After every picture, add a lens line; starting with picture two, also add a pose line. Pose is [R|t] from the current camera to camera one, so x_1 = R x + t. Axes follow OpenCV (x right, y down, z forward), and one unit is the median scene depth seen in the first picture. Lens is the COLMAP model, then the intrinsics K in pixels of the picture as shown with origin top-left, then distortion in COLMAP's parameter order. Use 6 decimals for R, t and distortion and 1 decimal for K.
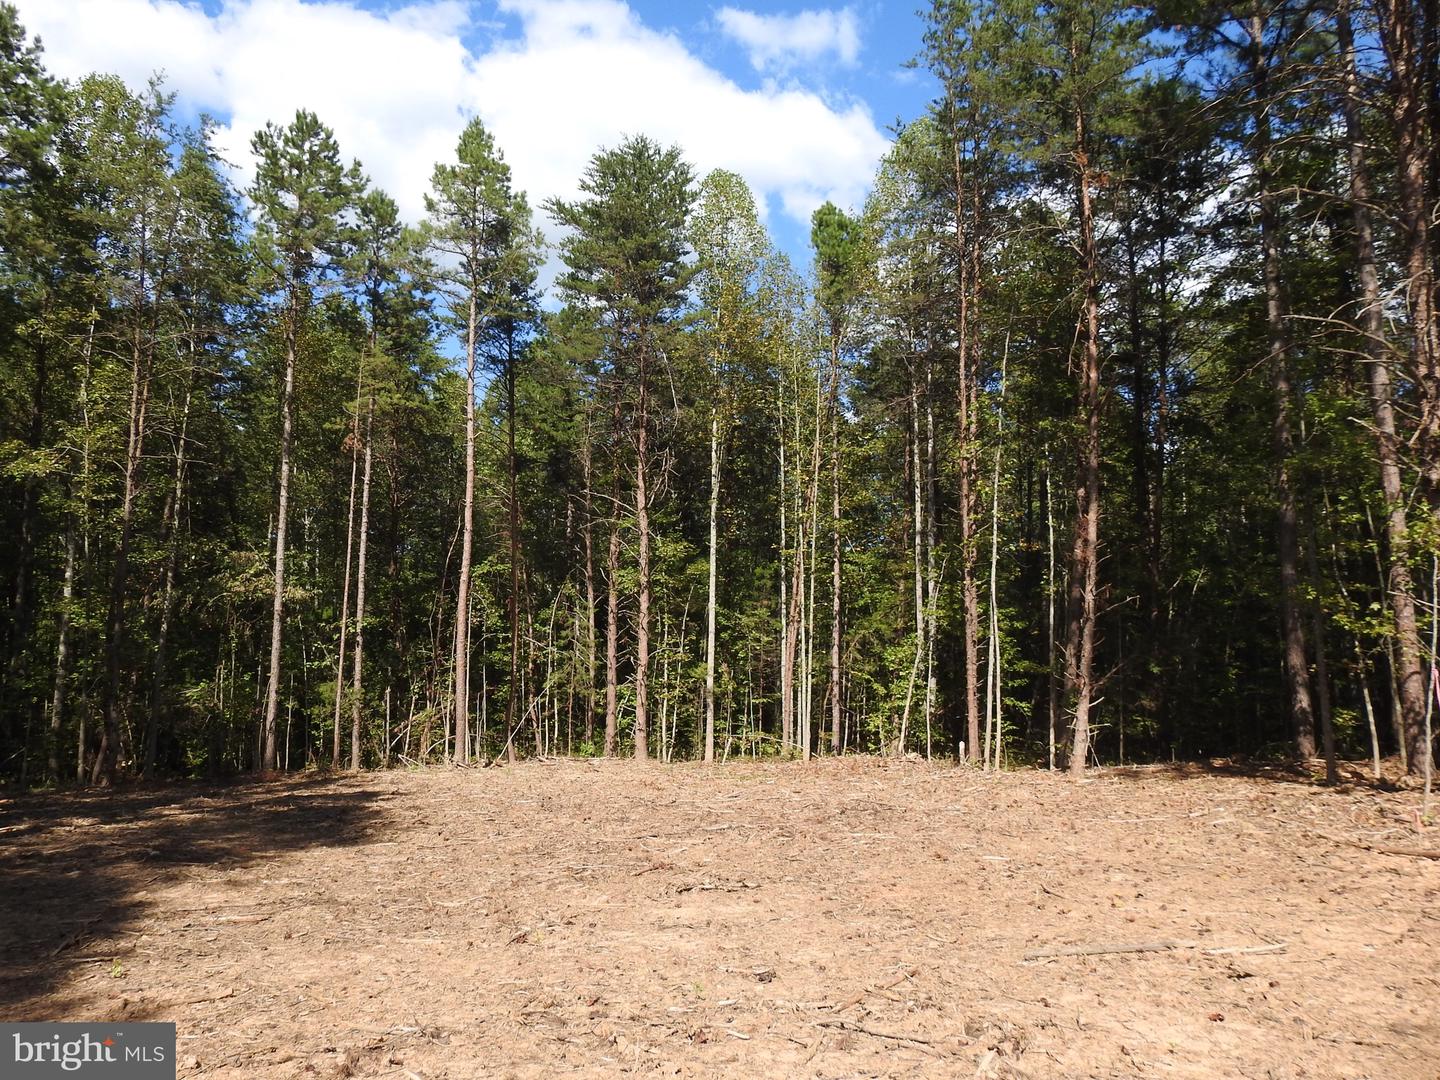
lens RADIAL K [[1026.3, 0, 725.9], [0, 1026.3, 547.6], [0, 0, 1]] dist [0.008353, -0.004407]
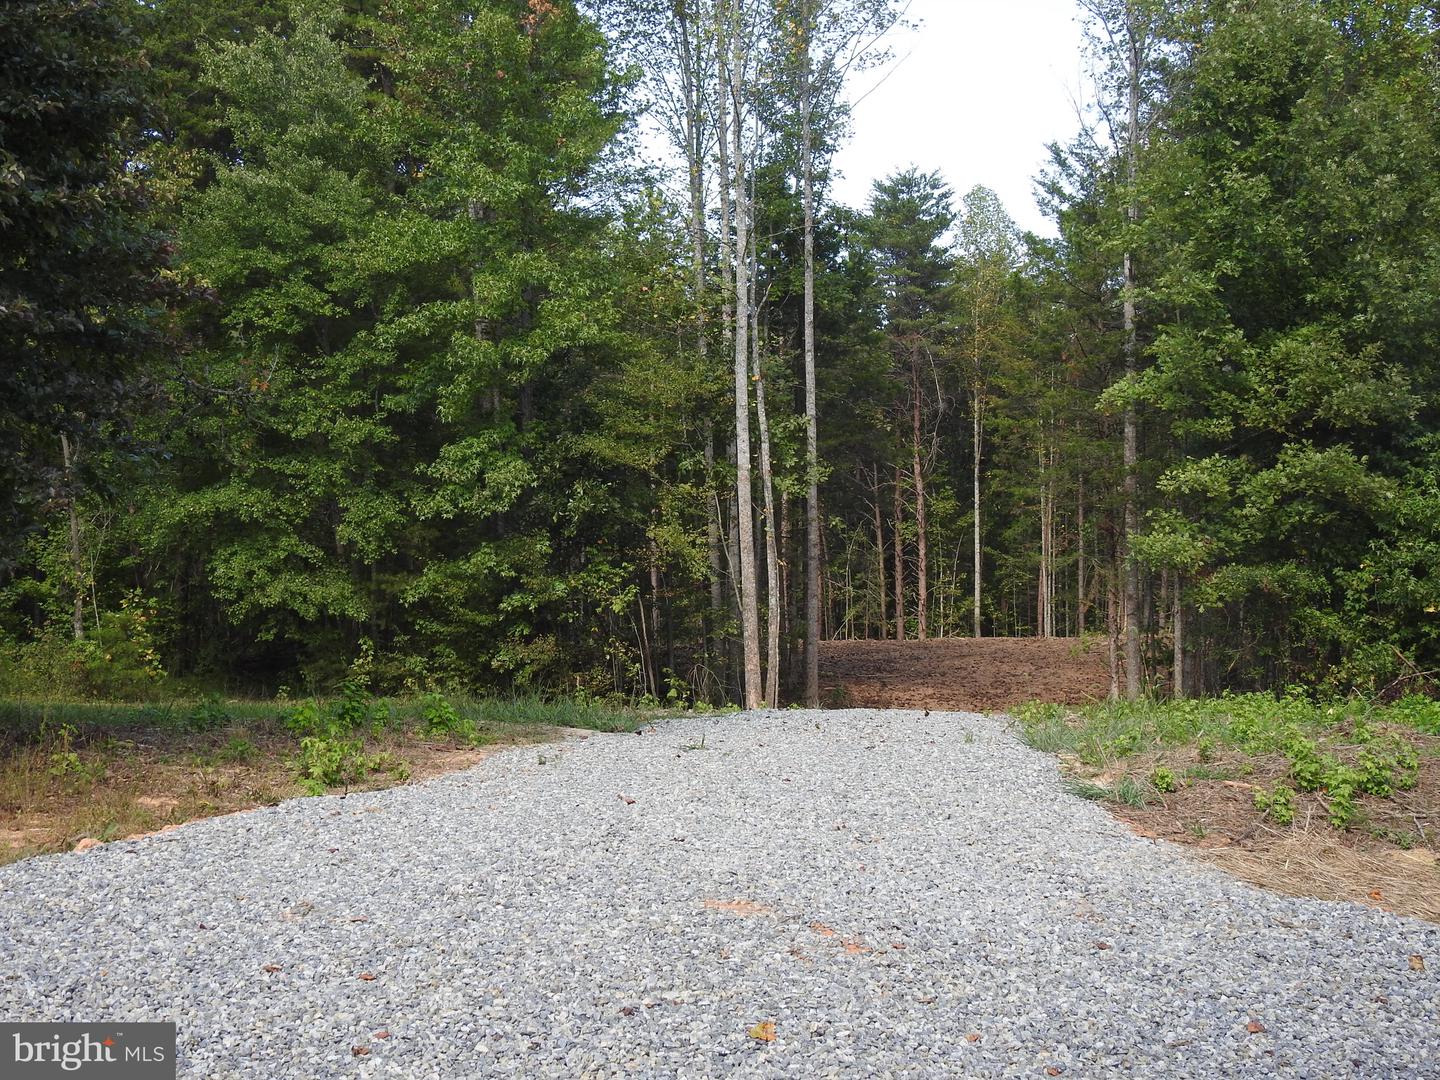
lens RADIAL K [[2379.0, 0, 710.8], [0, 2379.0, 530.9], [0, 0, 1]] dist [0.014052, 0.000000]
pose [[0.978706, -0.026161, -0.203594, 0.259023], [0.040035, 0.997126, 0.064326, -0.165823], [0.201326, -0.071107, 0.976940, -1.882774]]
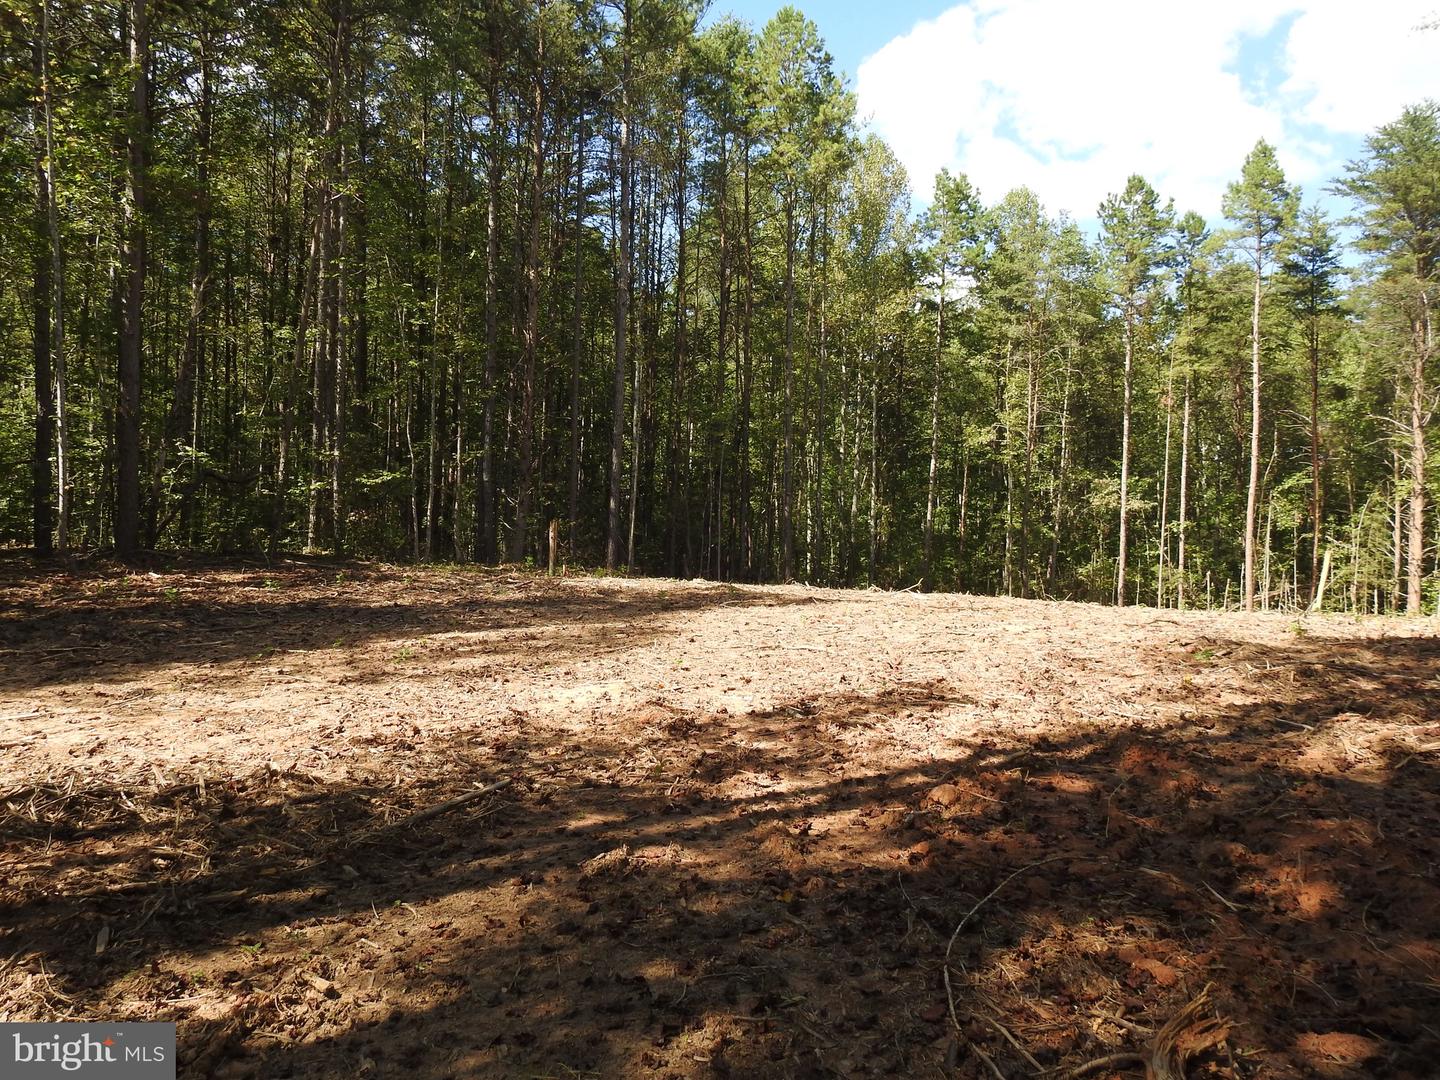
lens RADIAL K [[1026.3, 0, 748.1], [0, 1026.3, 557.1], [0, 0, 1]] dist [0.008353, -0.004407]
pose [[0.614911, 0.017736, -0.788397, 0.382050], [0.052197, 0.996639, 0.063131, -0.004161], [0.786867, -0.079972, 0.611919, -0.341086]]
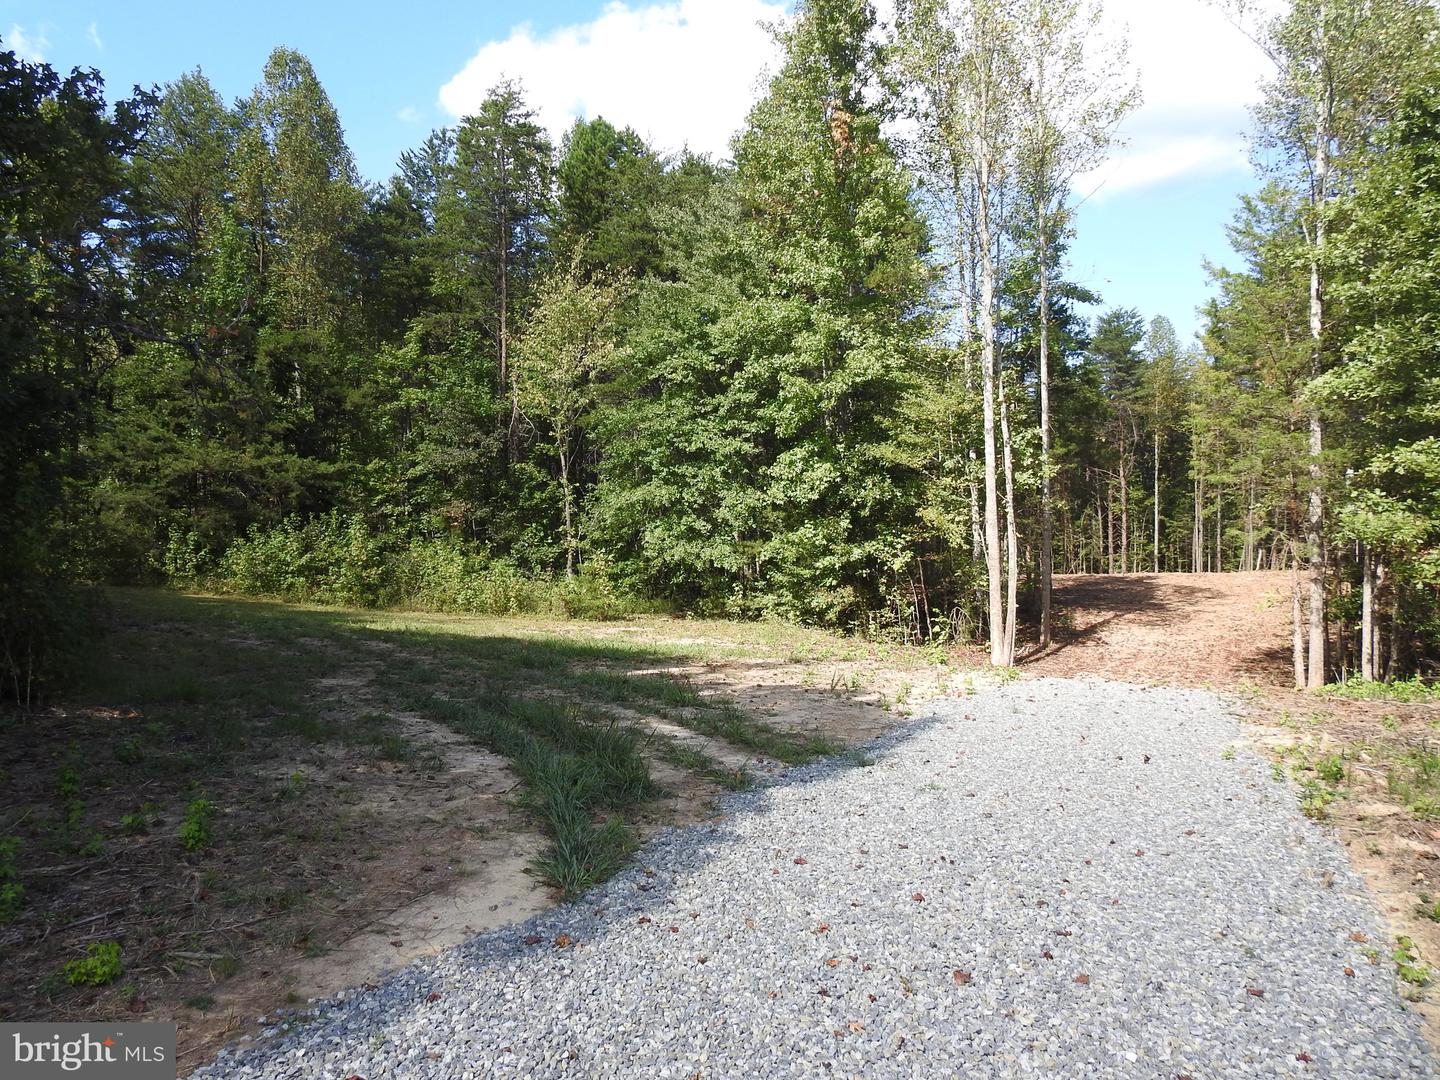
lens RADIAL K [[1026.3, 0, 743.8], [0, 1026.3, 544.9], [0, 0, 1]] dist [0.008353, -0.004407]
pose [[0.891321, -0.016188, -0.453083, 0.200920], [0.061991, 0.994328, 0.086425, -0.136859], [0.449114, -0.105120, 0.887269, -1.416574]]
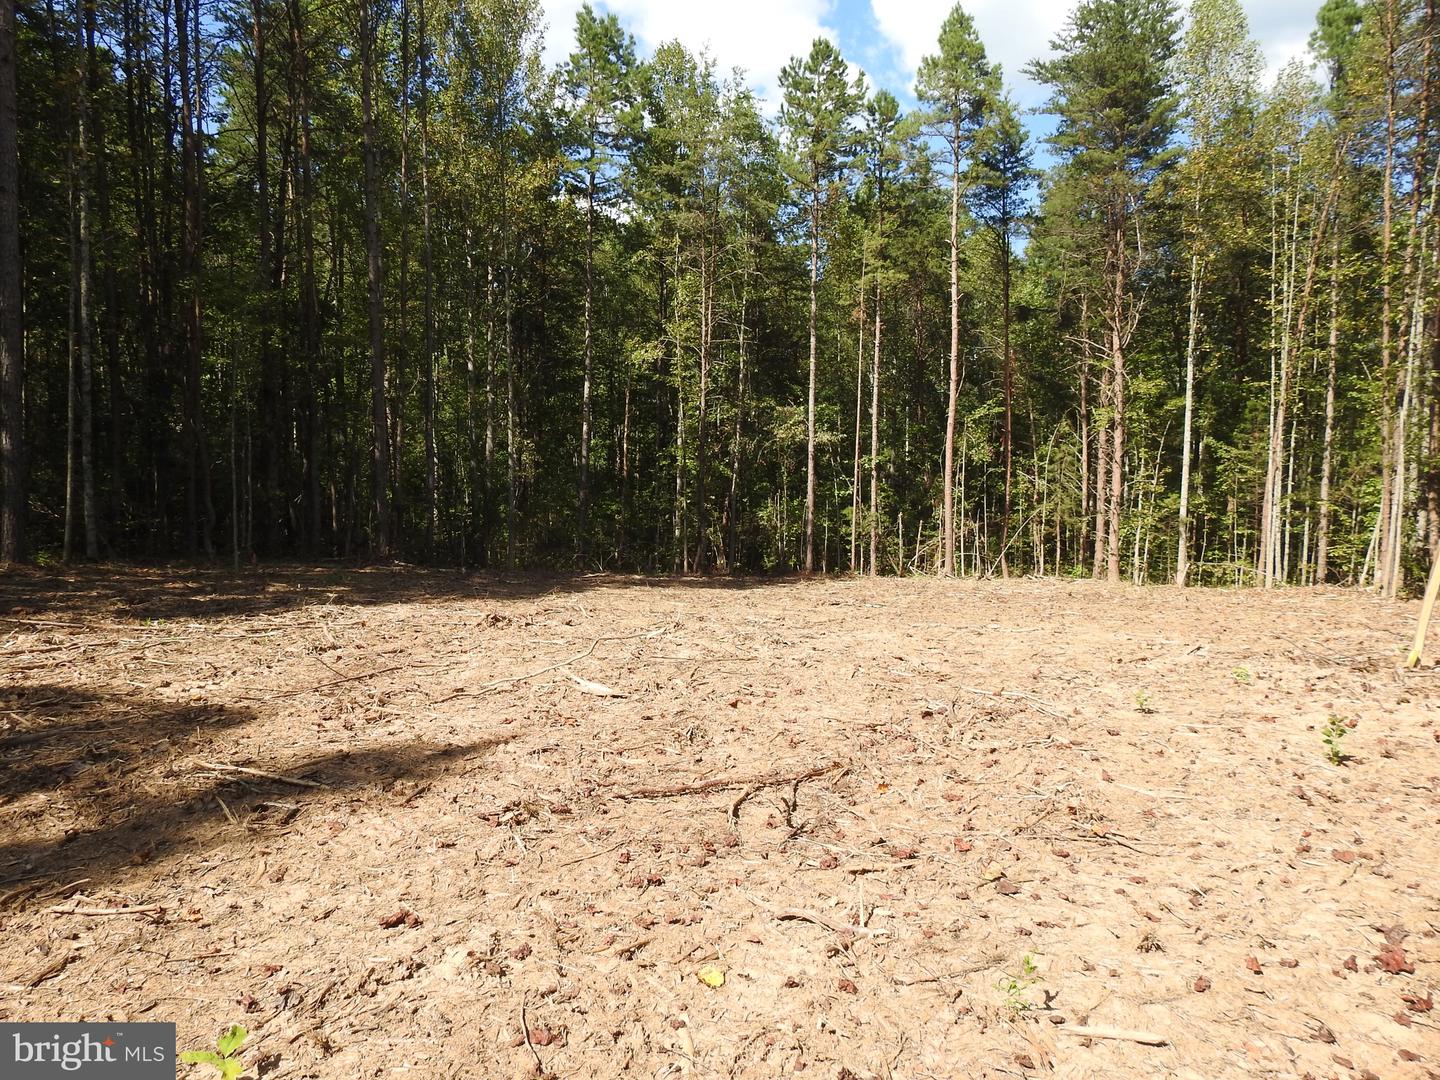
lens RADIAL K [[1026.3, 0, 731.7], [0, 1026.3, 554.6], [0, 0, 1]] dist [0.008353, -0.004407]
pose [[0.831556, 0.037785, -0.554155, 0.186092], [0.050736, 0.988346, 0.143523, -0.001223], [0.553120, -0.147463, 0.819947, -0.130480]]
